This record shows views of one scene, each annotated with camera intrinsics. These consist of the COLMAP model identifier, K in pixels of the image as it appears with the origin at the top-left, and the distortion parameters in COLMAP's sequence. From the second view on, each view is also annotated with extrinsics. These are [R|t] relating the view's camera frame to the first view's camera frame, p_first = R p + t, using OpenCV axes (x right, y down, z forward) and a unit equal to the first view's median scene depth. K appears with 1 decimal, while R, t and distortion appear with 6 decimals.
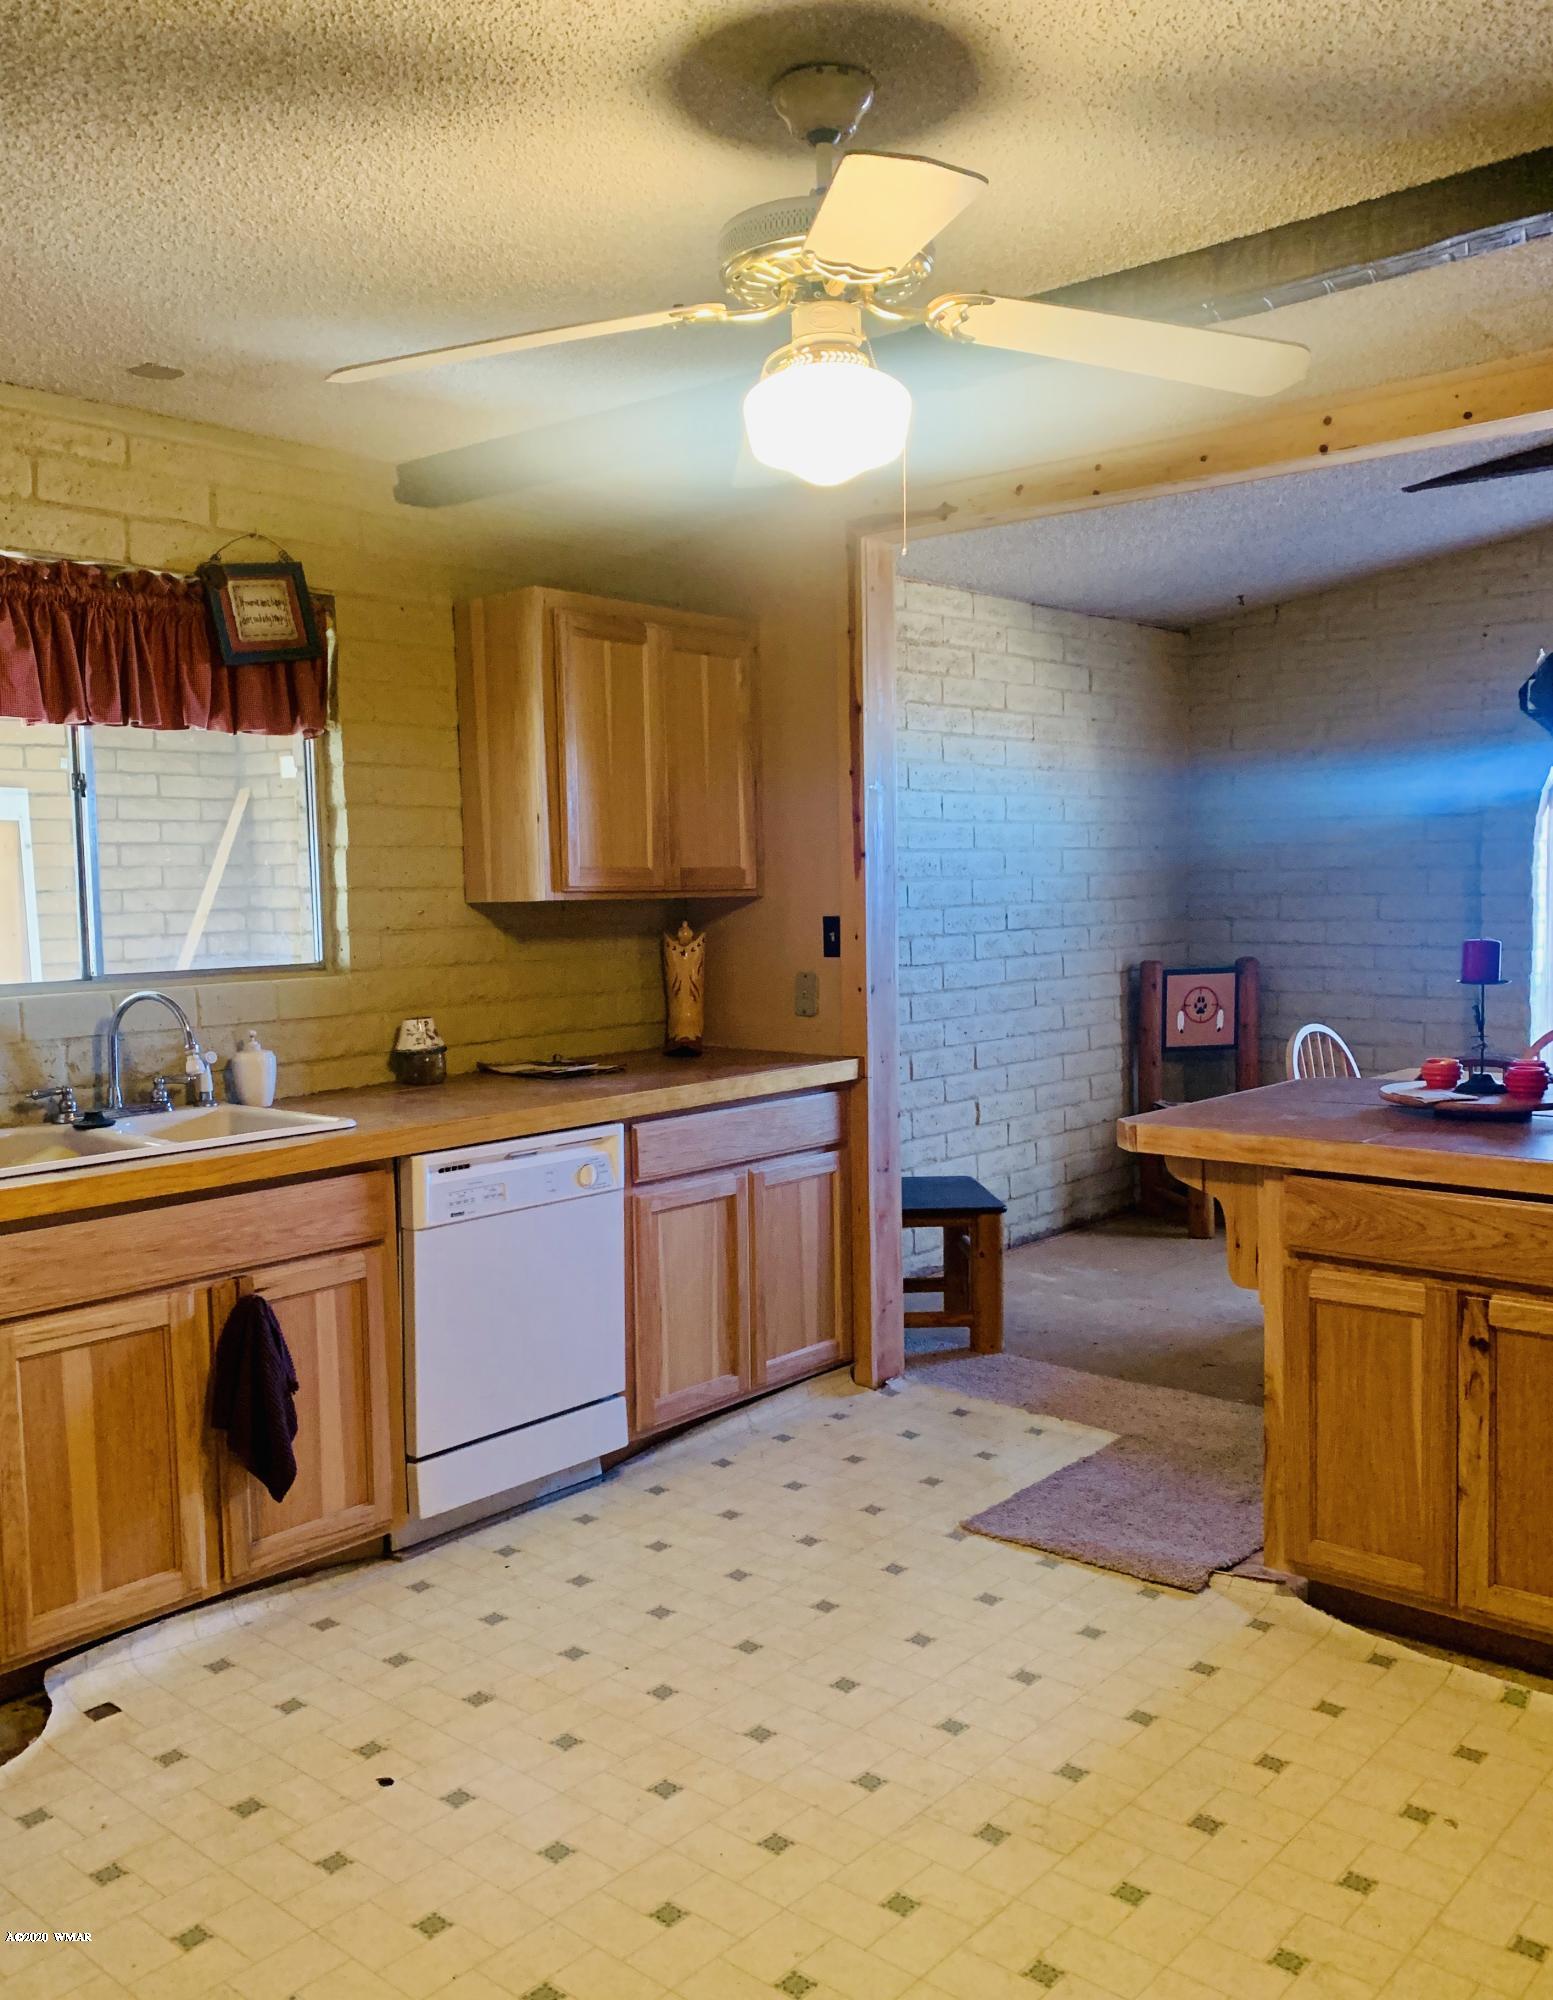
lens RADIAL K [[1749.3, 0, 776.8], [0, 1749.3, 999.3], [0, 0, 1]] dist [-0.003257, 0.004718]
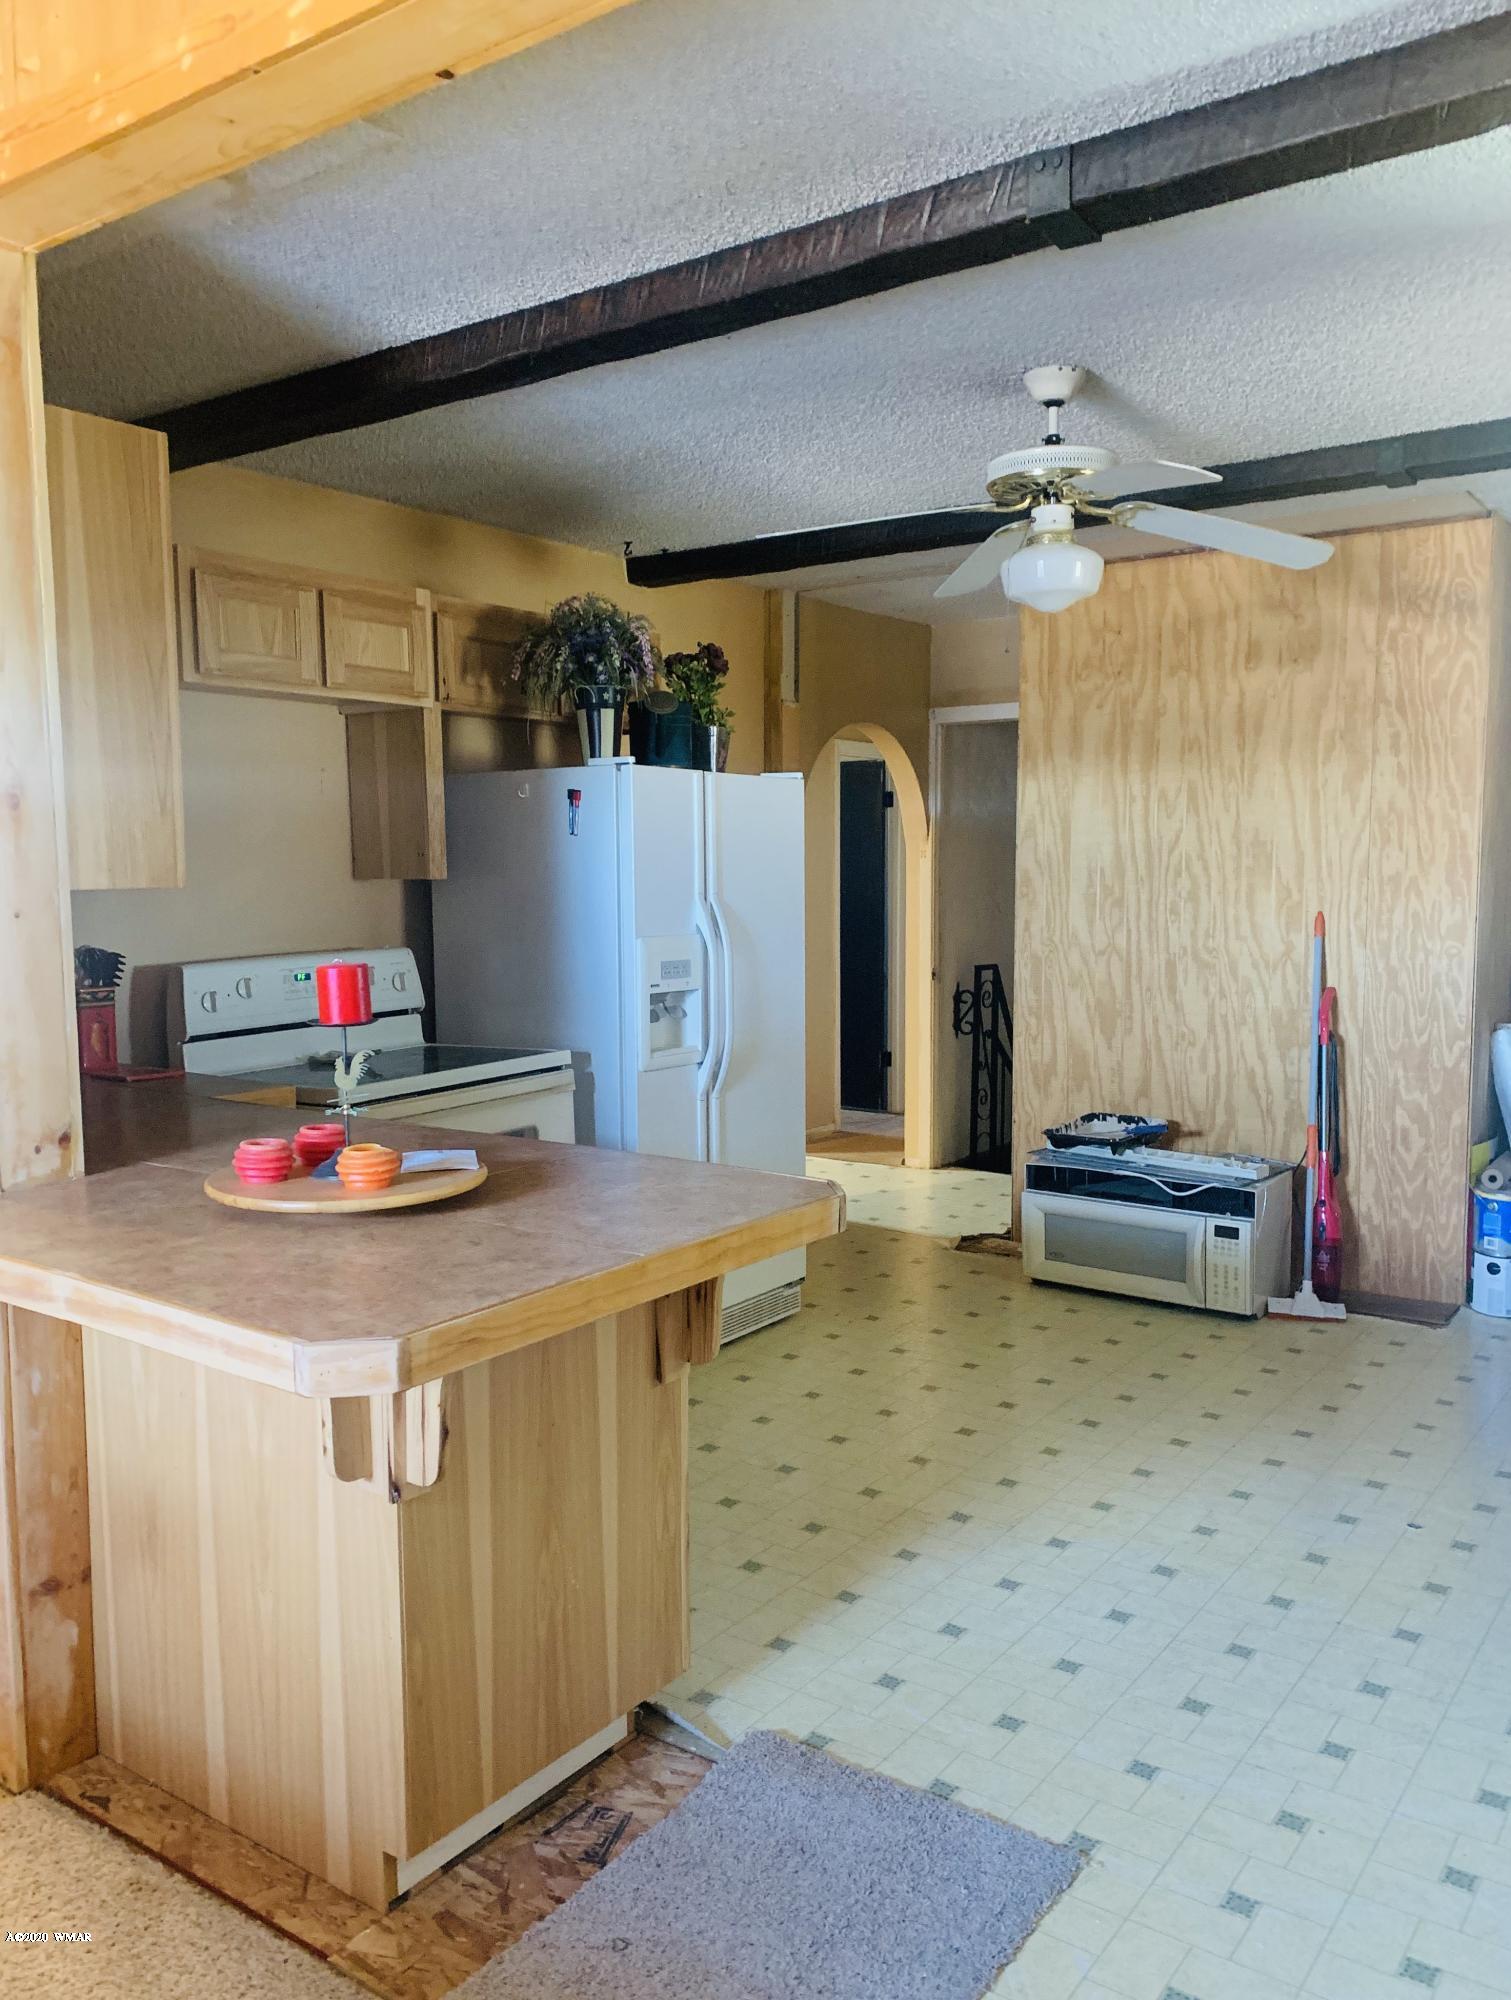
lens RADIAL K [[1540.7, 0, 756.7], [0, 1540.7, 1000.6], [0, 0, 1]] dist [0.003393, 0.001005]
pose [[-0.996213, 0.039369, -0.077525, 0.196403], [0.026584, 0.986834, 0.159535, -0.083474], [0.082785, 0.156870, -0.984143, 1.143428]]
